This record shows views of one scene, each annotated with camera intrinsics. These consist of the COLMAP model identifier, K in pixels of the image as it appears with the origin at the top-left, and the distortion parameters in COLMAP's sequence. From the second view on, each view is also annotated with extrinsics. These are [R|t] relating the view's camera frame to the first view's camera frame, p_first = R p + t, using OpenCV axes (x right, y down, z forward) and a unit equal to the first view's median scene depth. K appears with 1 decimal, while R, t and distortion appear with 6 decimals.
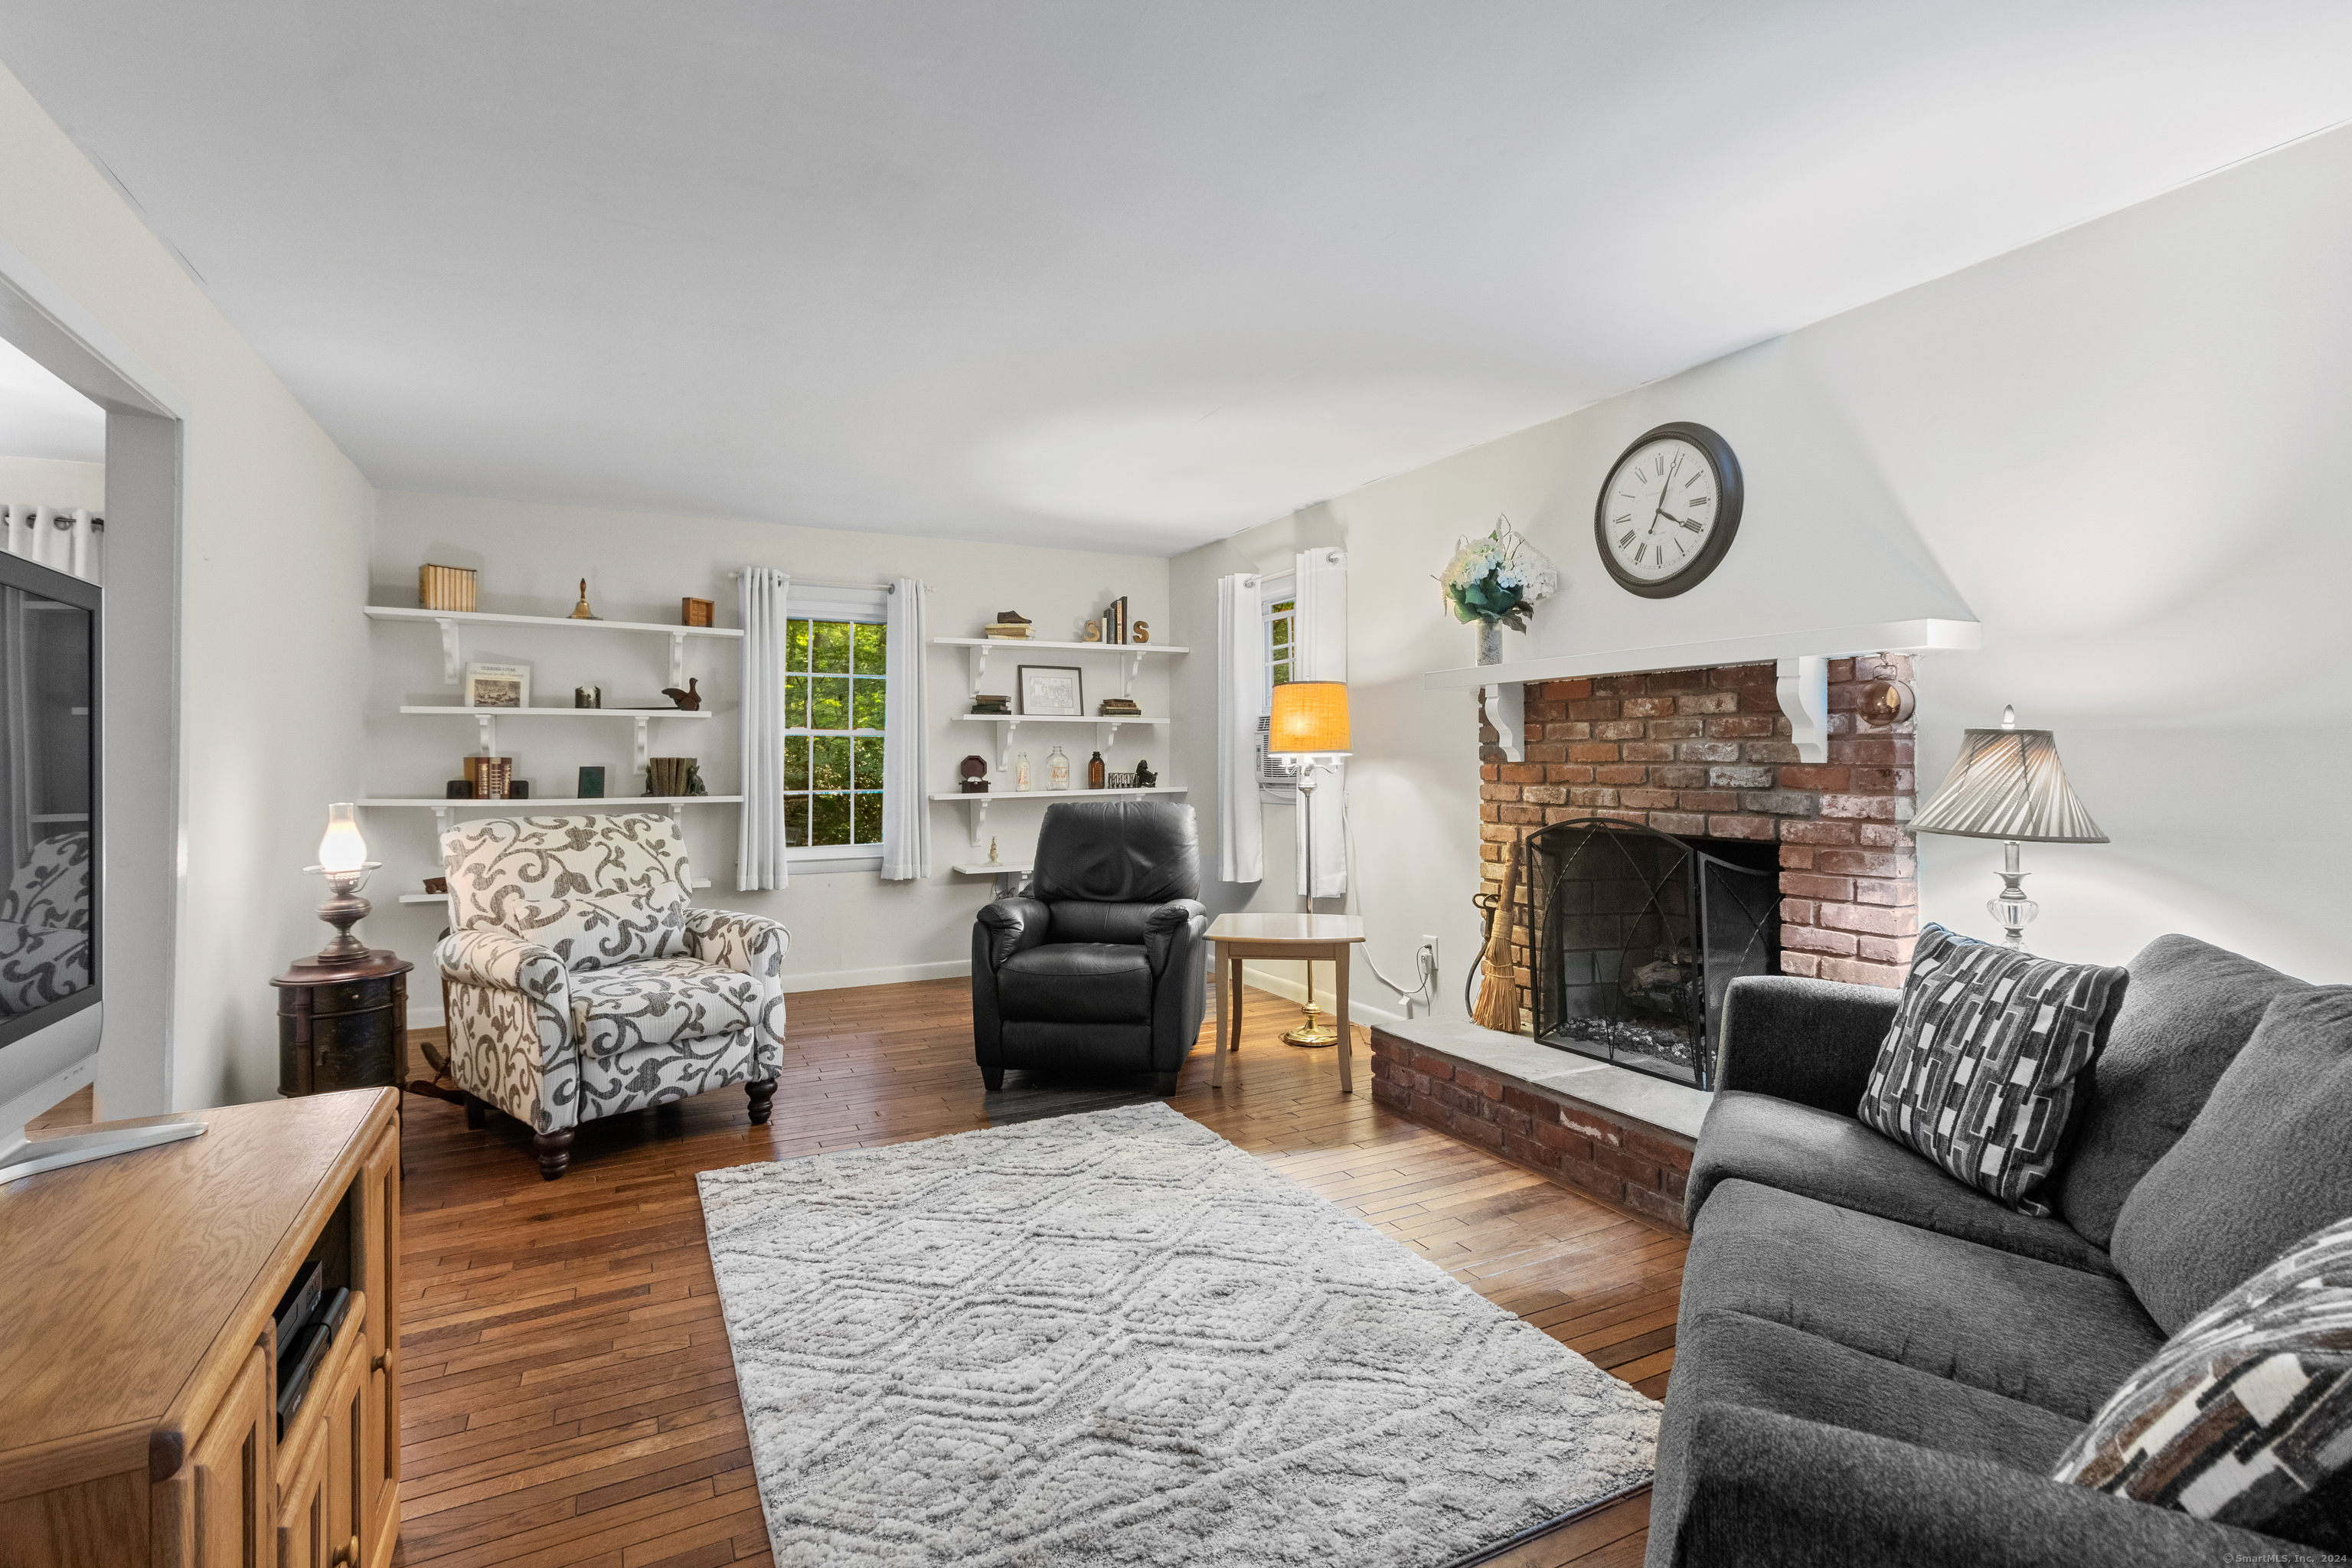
lens RADIAL K [[1081.4, 0, 1187.6], [0, 1081.4, 769.9], [0, 0, 1]] dist [0.003632, -0.000137]
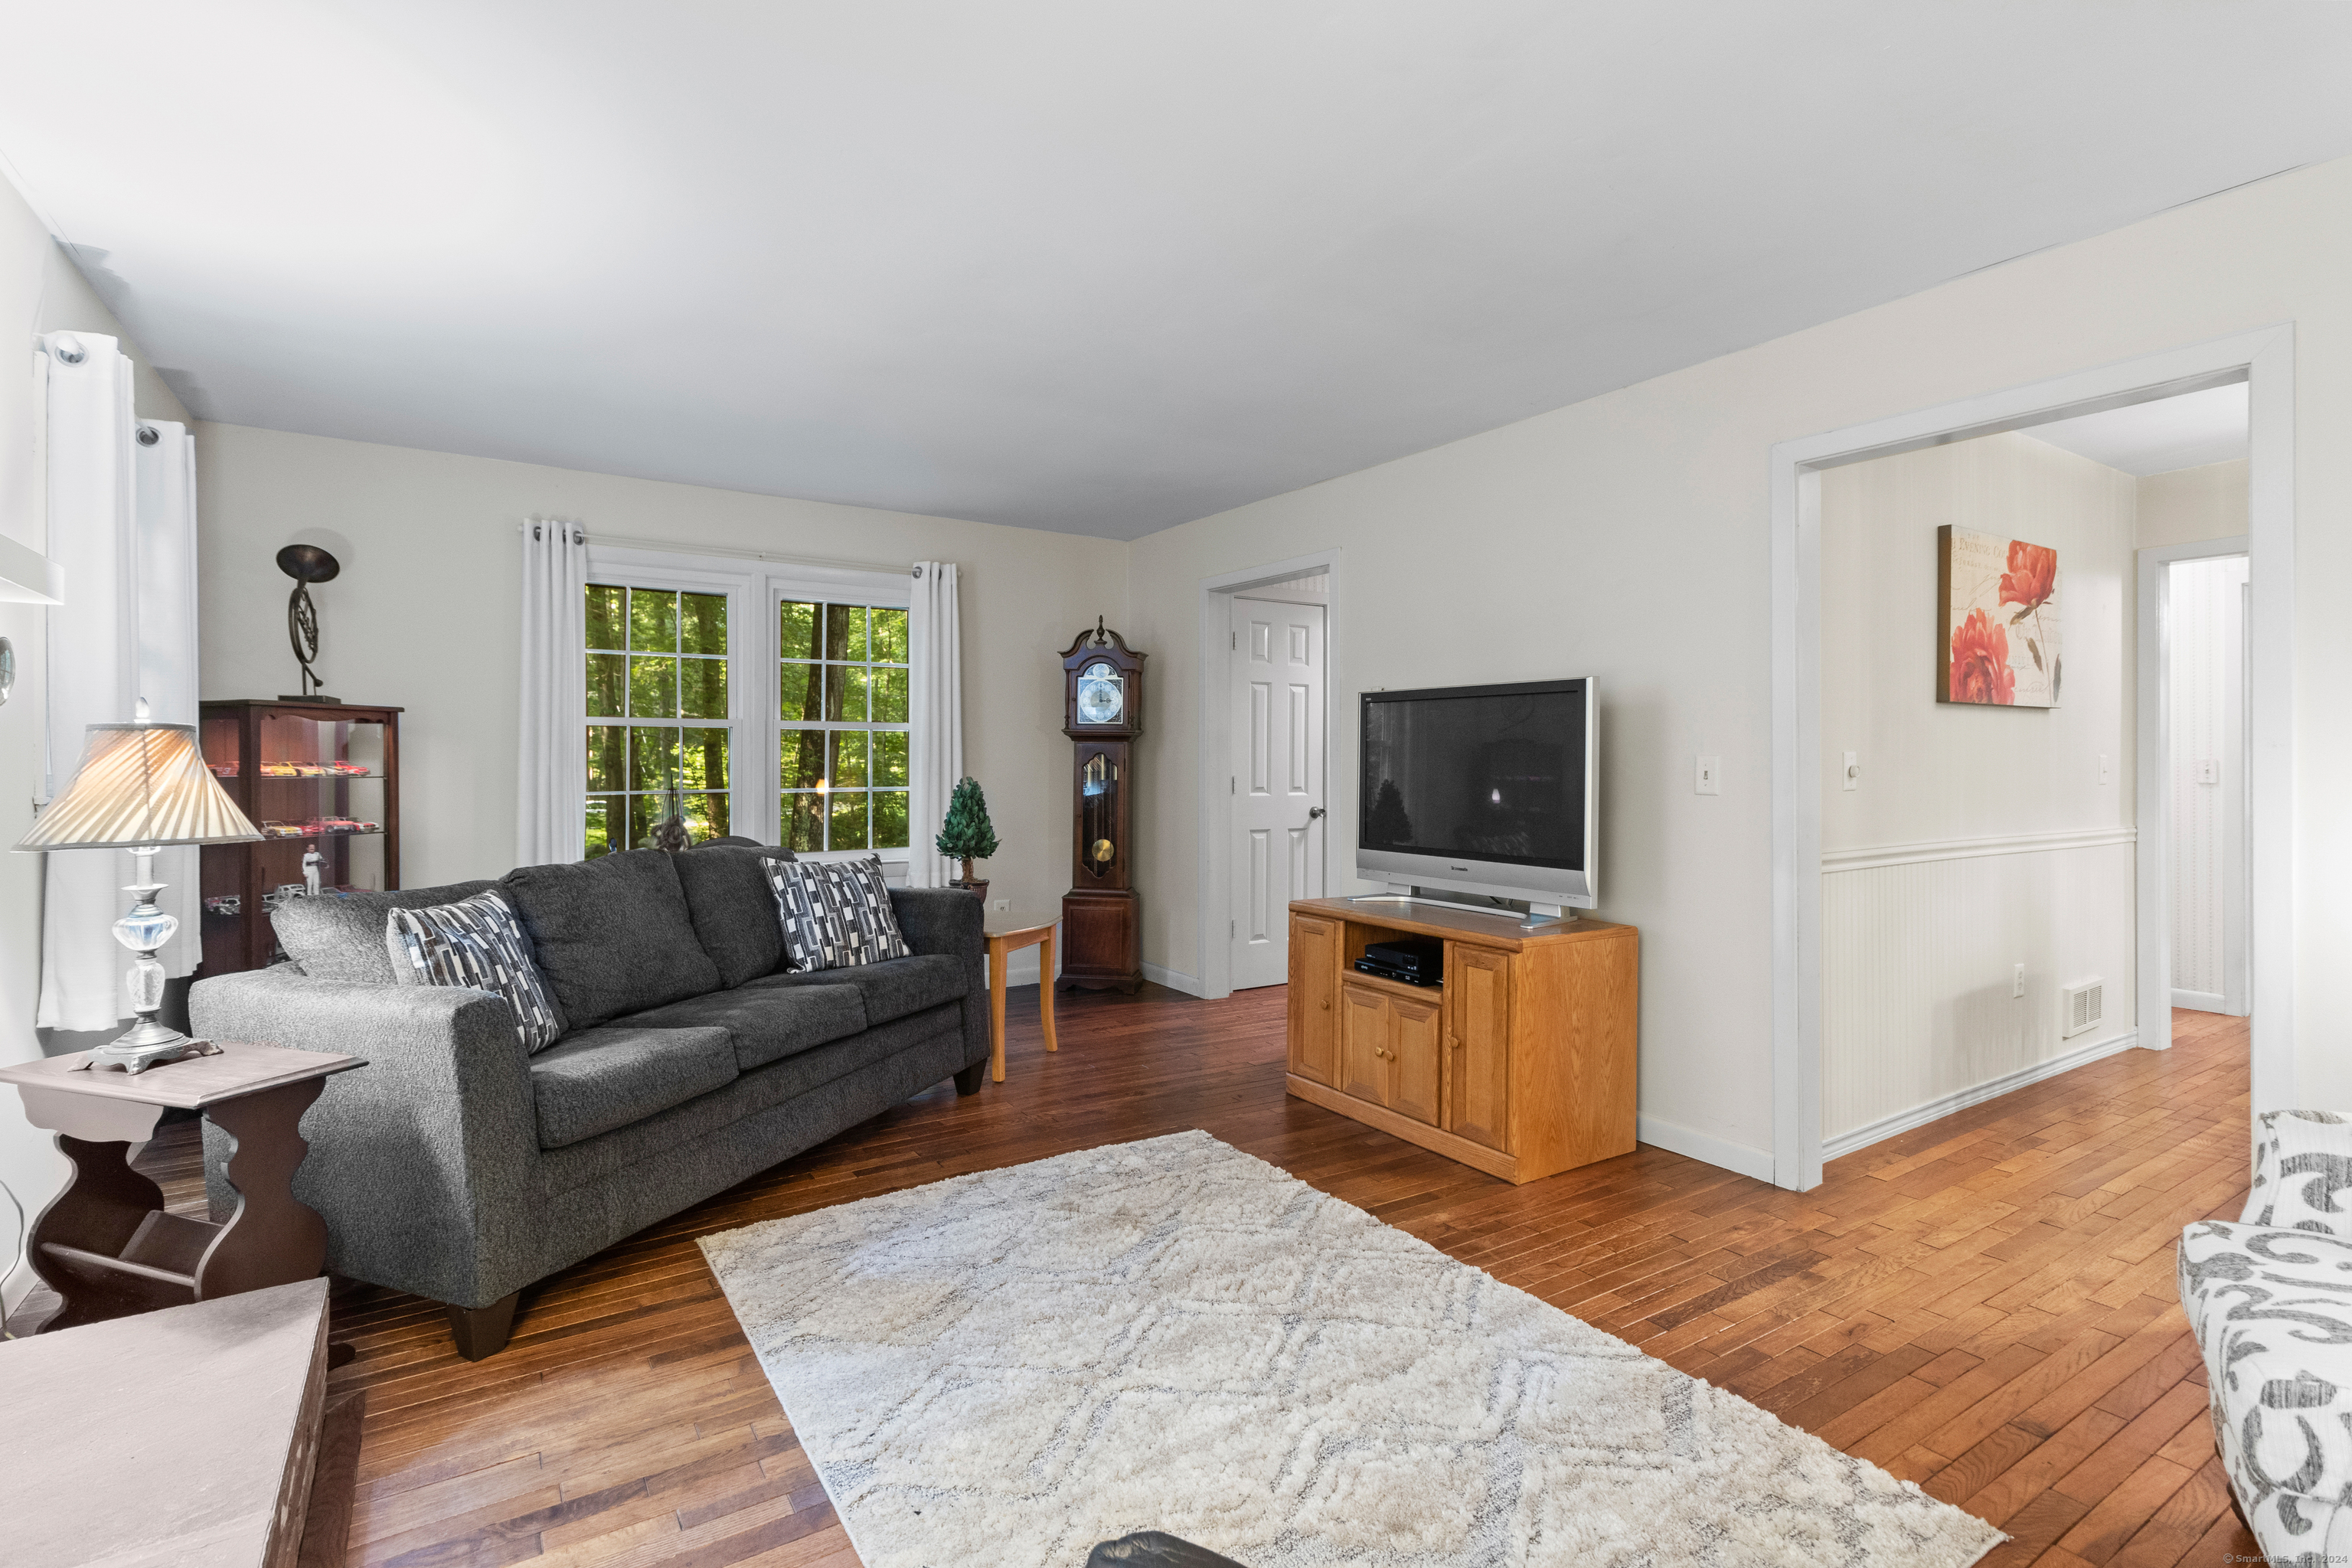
lens RADIAL K [[1081.4, 0, 1182.2], [0, 1081.4, 773.7], [0, 0, 1]] dist [0.003632, -0.000137]
pose [[-0.997330, 0.009348, -0.072426, -0.030979], [0.009025, 0.999948, 0.004787, 0.005368], [0.072466, 0.004120, -0.997362, 1.559265]]
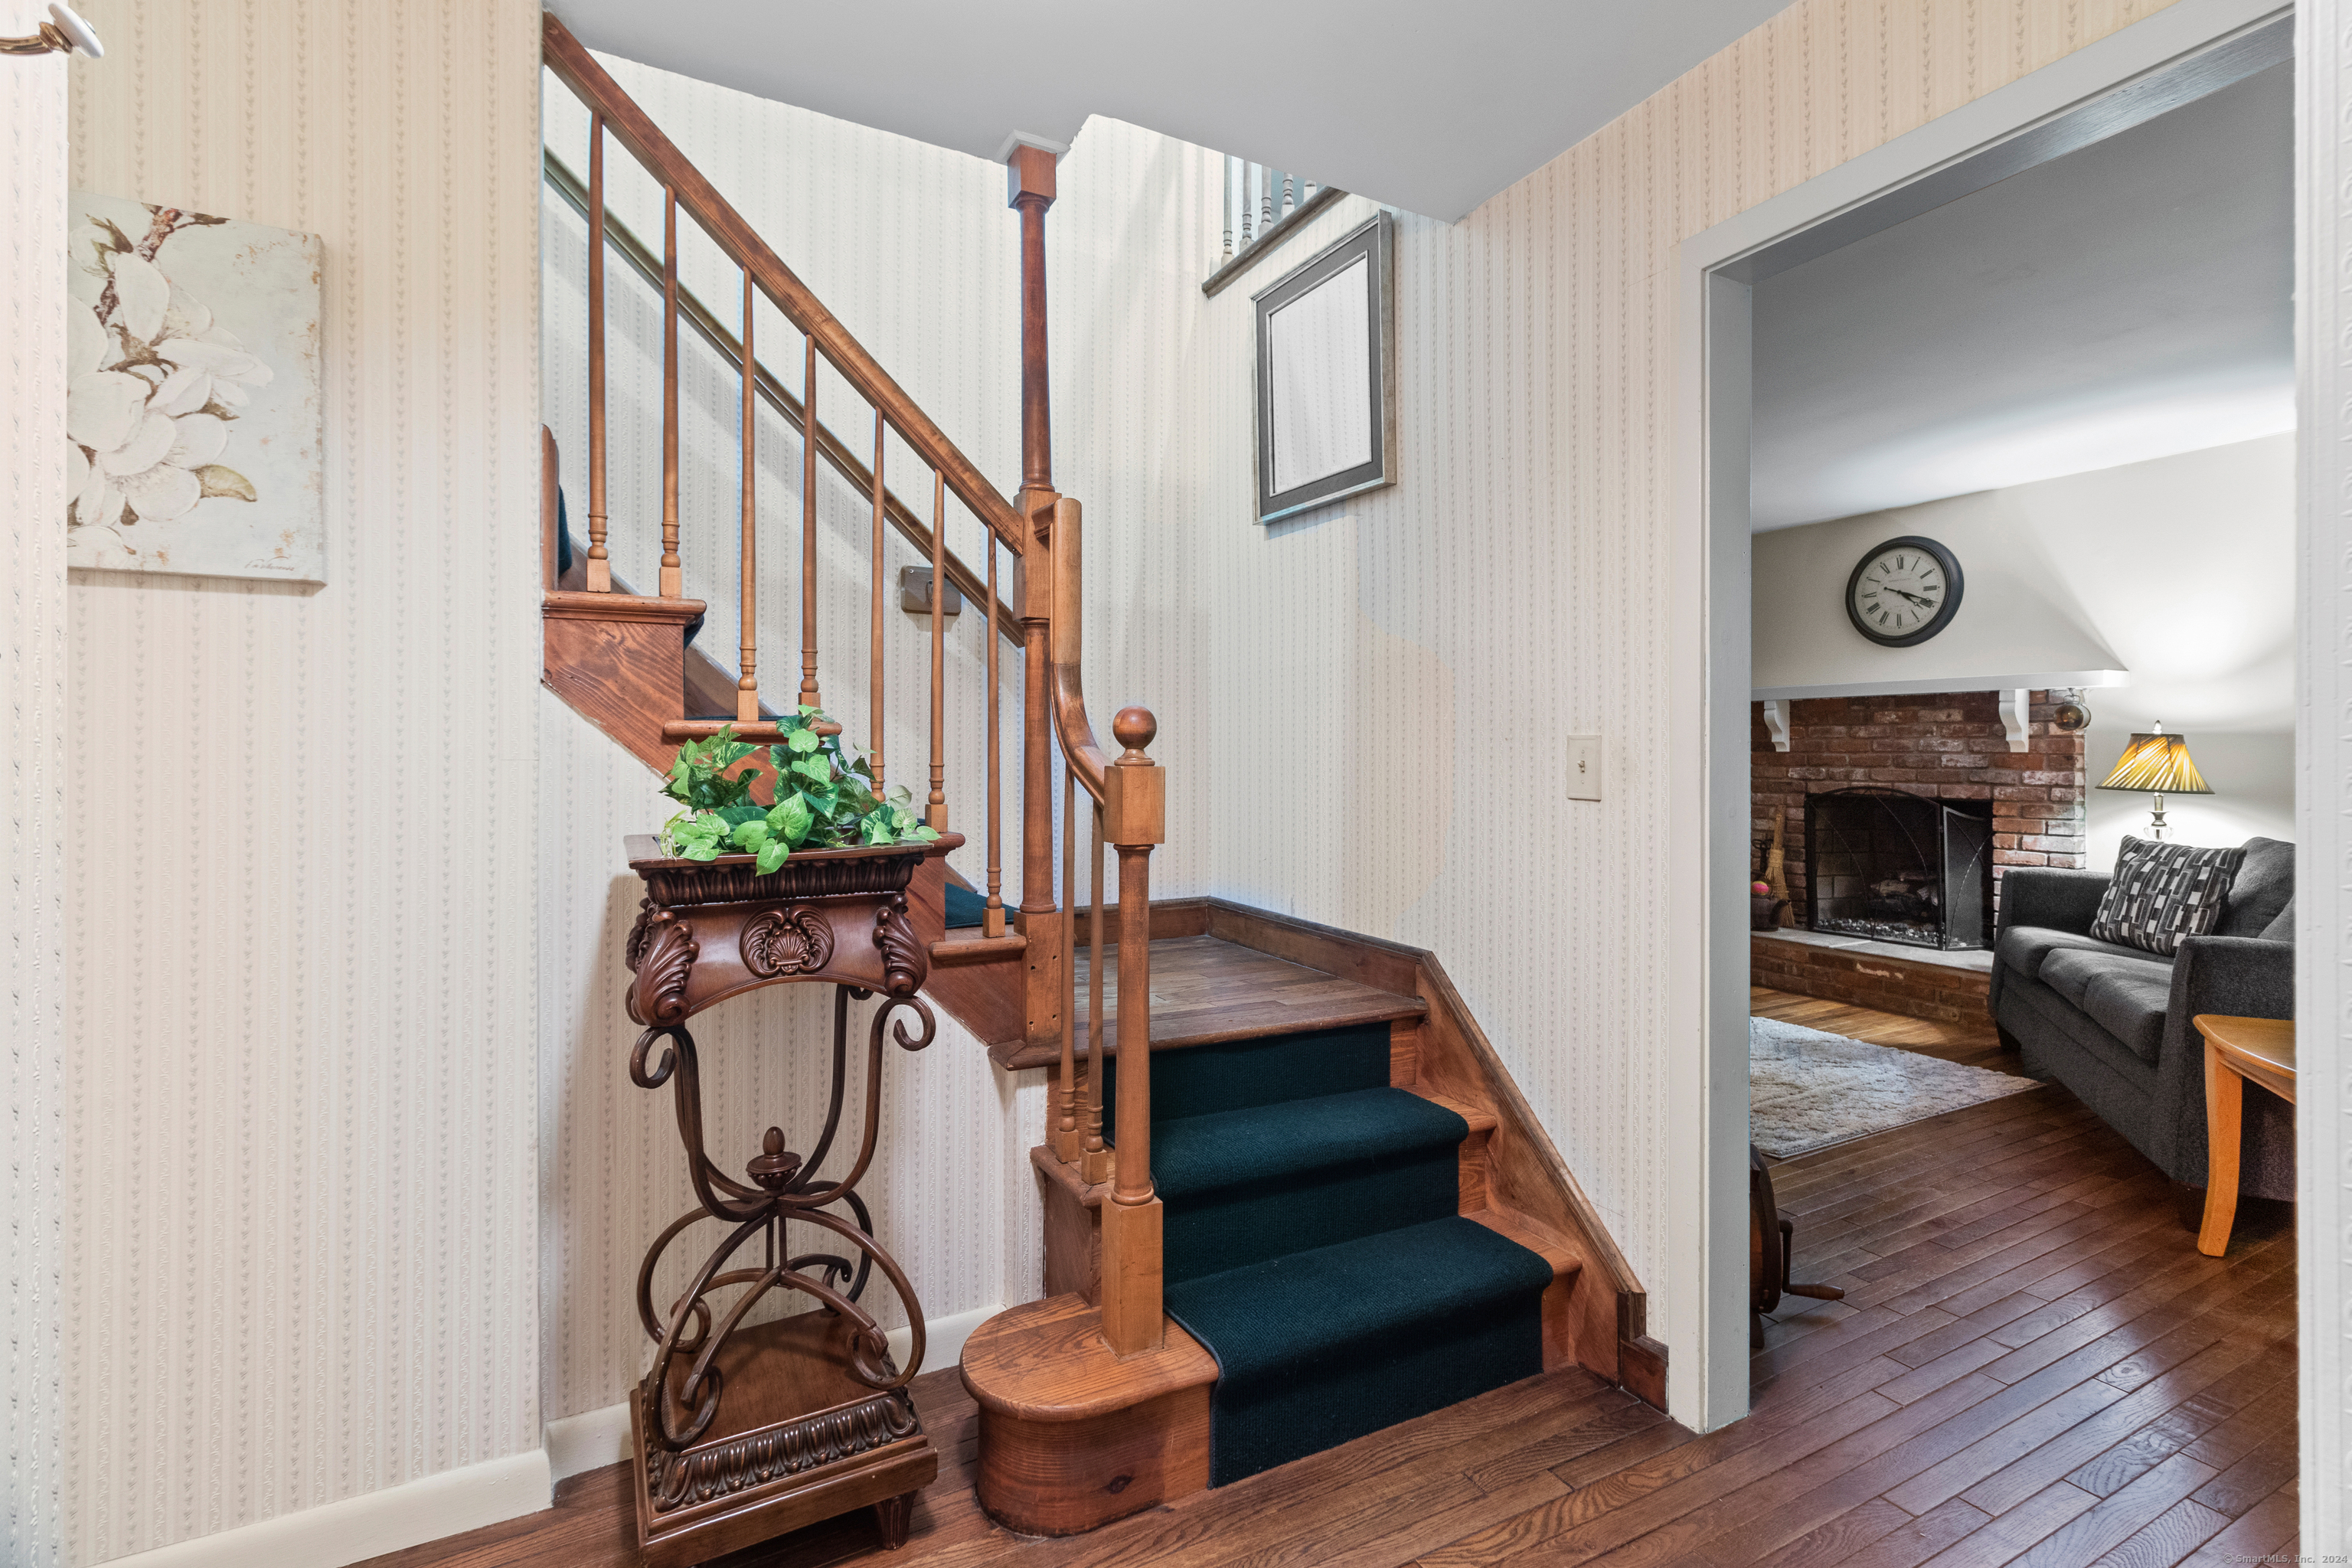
lens RADIAL K [[1081.4, 0, 1158.5], [0, 1081.4, 772.5], [0, 0, 1]] dist [0.003632, -0.000137]
pose [[0.999885, 0.001905, 0.015076, -0.789240], [-0.002074, 0.999935, 0.011200, 0.009238], [-0.015054, -0.011230, 0.999824, -0.665963]]
